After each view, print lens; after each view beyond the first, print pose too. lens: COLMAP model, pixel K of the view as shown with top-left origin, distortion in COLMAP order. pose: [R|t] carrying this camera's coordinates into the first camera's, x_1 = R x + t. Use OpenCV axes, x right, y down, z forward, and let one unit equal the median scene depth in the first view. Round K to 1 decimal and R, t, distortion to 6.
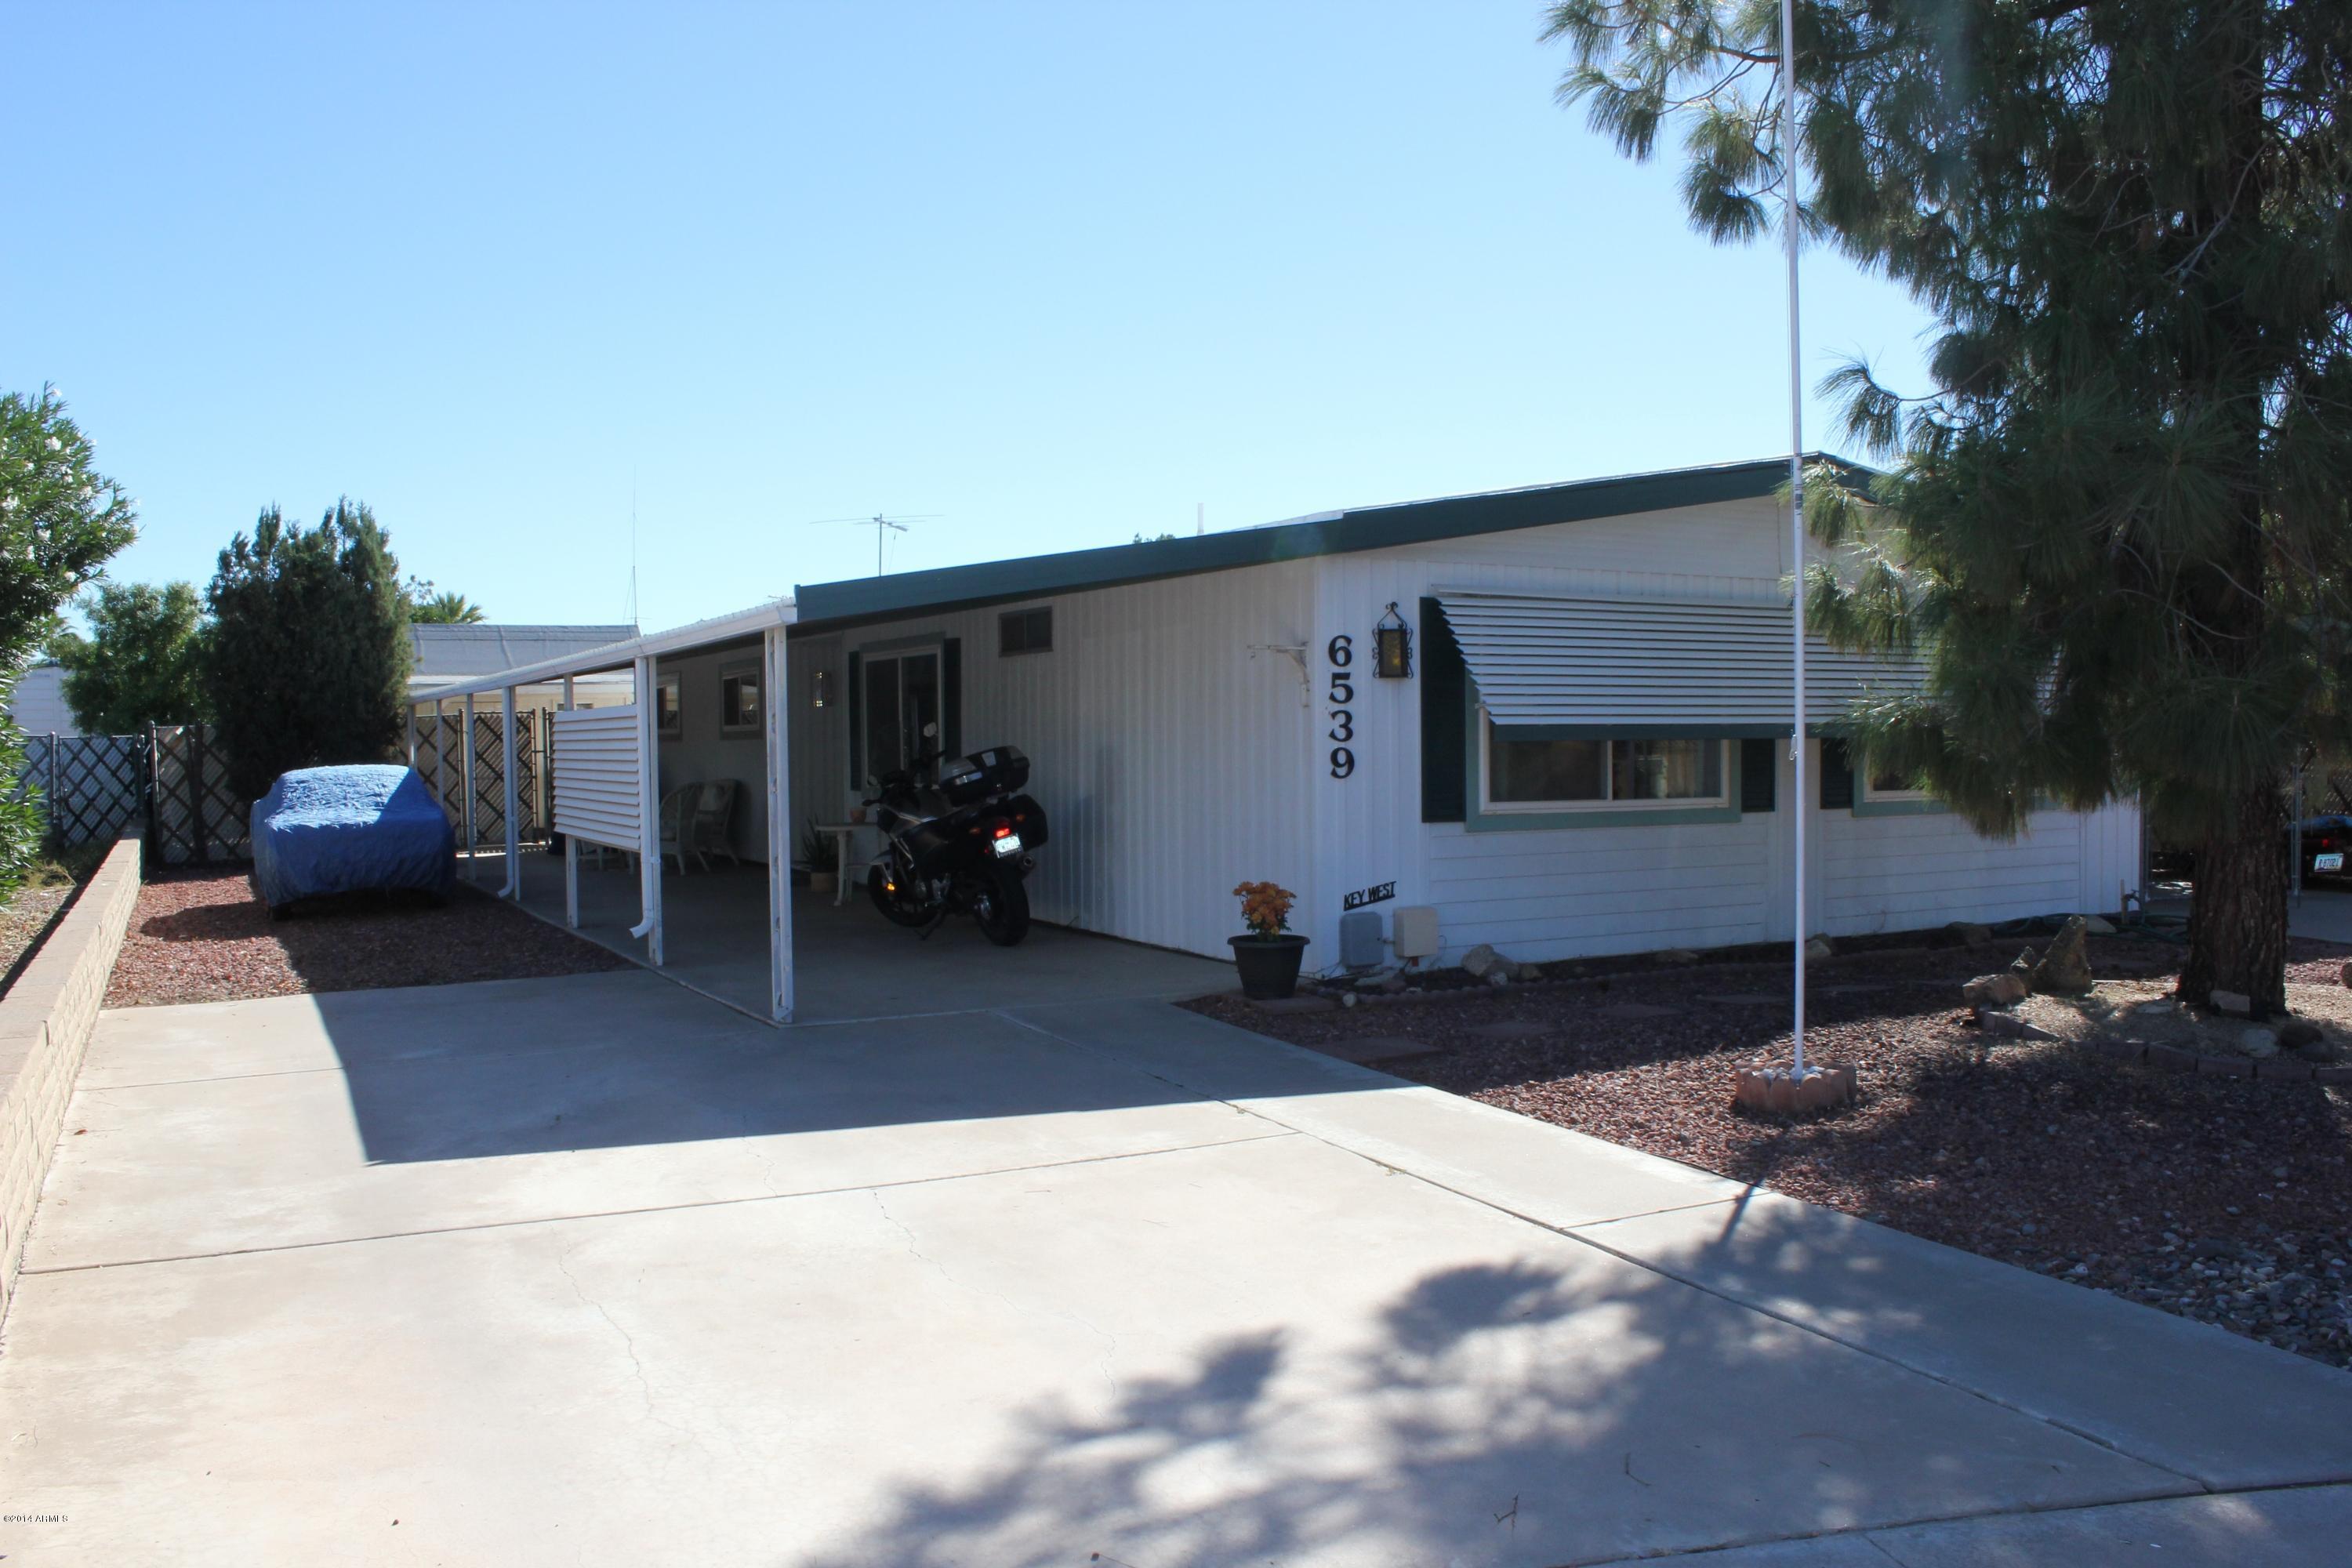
lens RADIAL K [[1923.8, 0, 1176.0], [0, 1923.8, 784.0], [0, 0, 1]] dist [-0.169396, 0.160536]
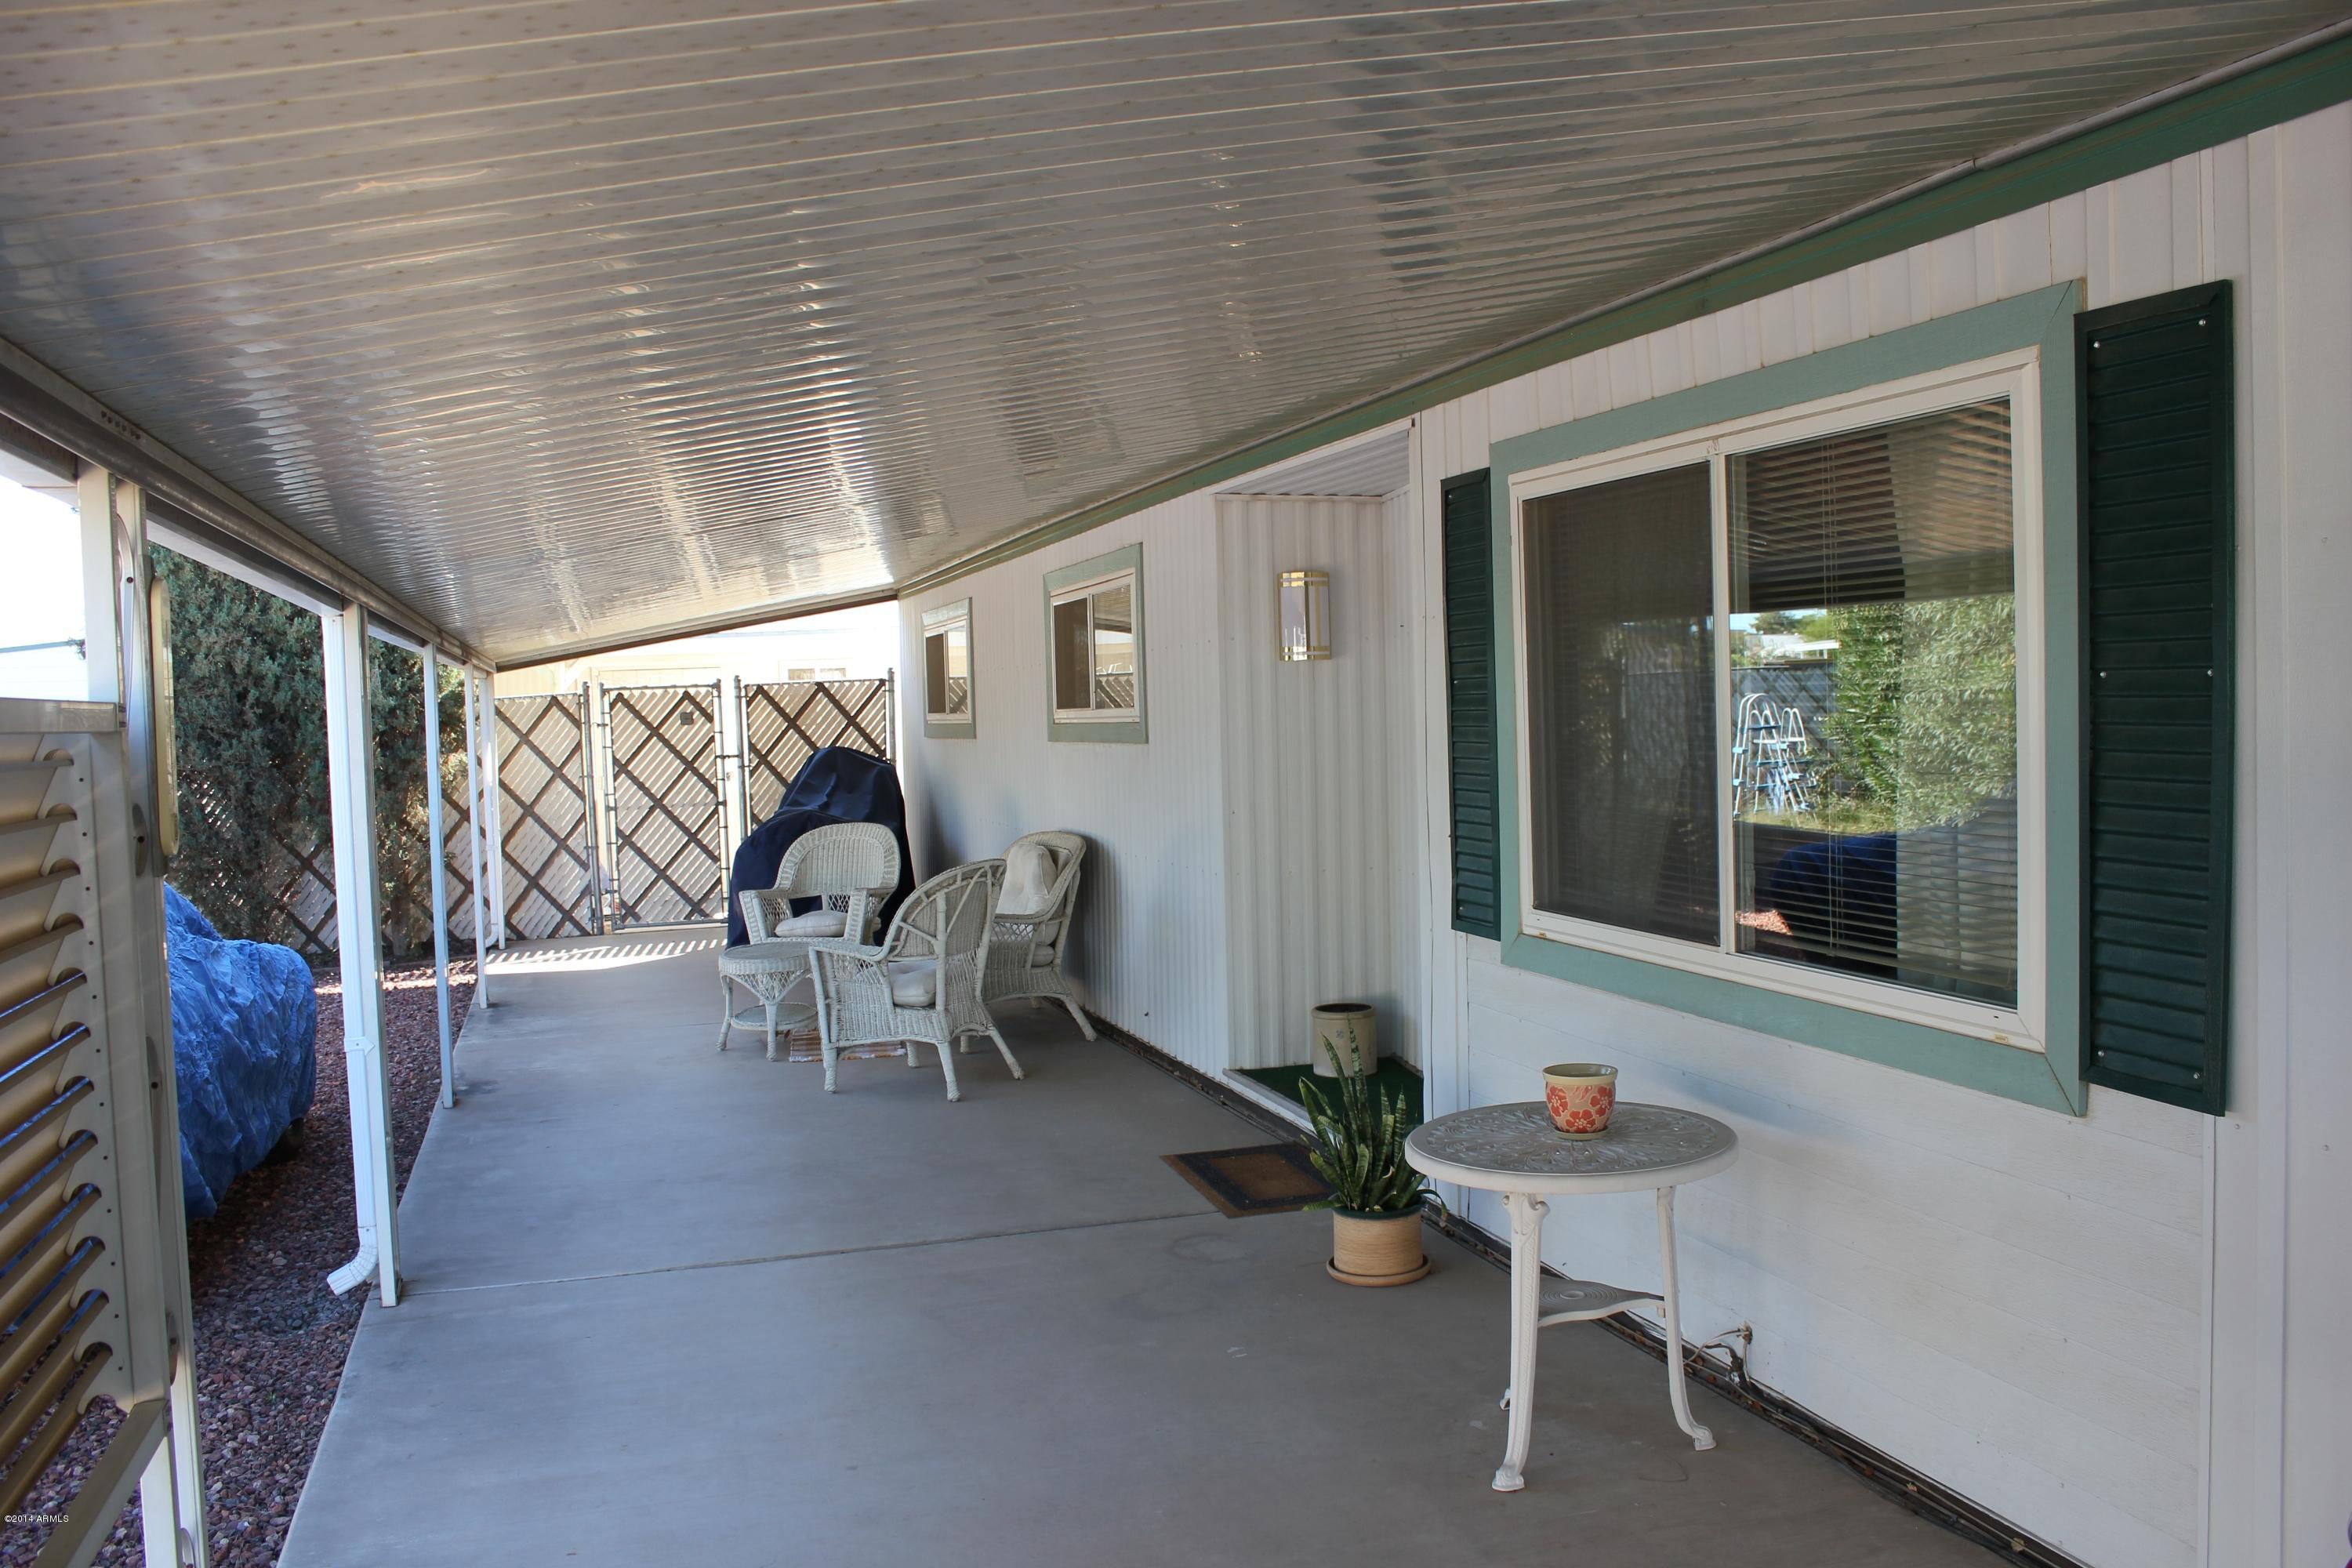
lens RADIAL K [[1923.8, 0, 1176.0], [0, 1923.8, 784.0], [0, 0, 1]] dist [-0.169396, 0.160536]
pose [[0.983769, -0.009876, -0.179170, -0.246862], [0.013632, 0.999712, 0.019746, -0.041451], [0.178923, -0.021868, 0.983620, 1.074785]]
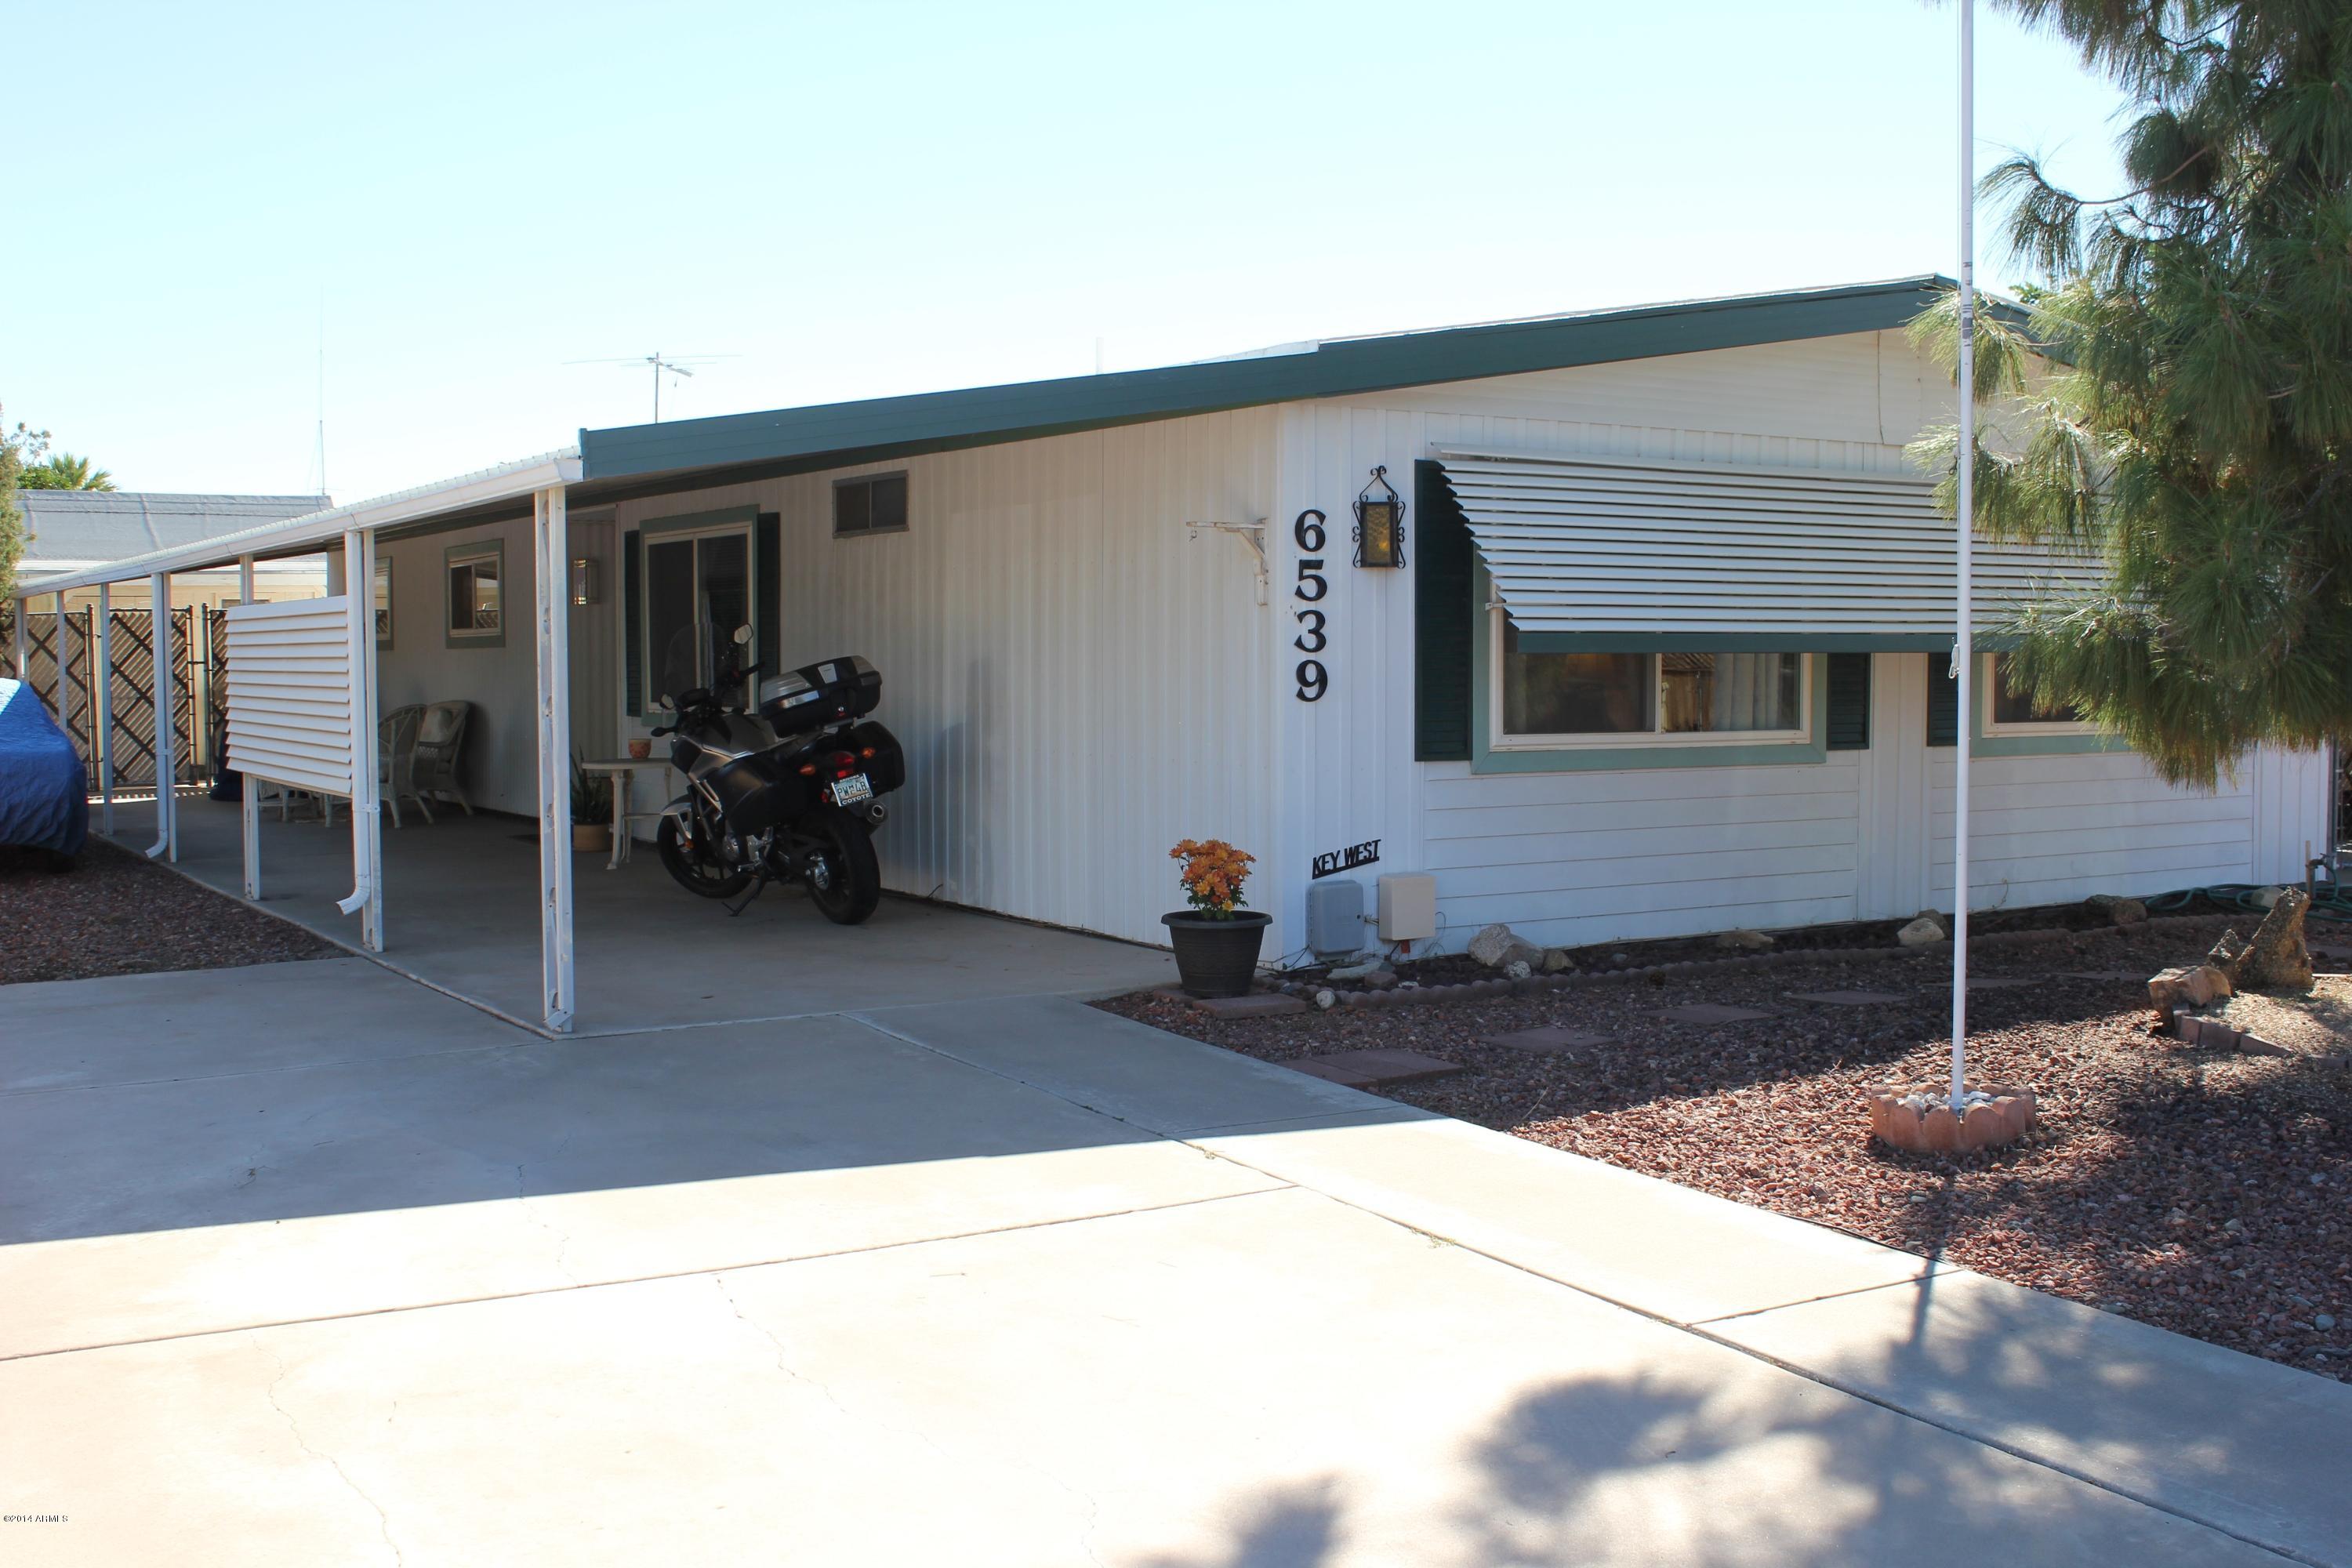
lens RADIAL K [[2447.3, 0, 1192.5], [0, 2447.3, 761.6], [0, 0, 1]] dist [-0.172253, 0.263891]
pose [[0.997334, 0.004382, 0.072846, -0.027706], [-0.005859, 0.999781, 0.020075, 0.001544], [-0.072743, -0.020448, 0.997141, 0.053219]]
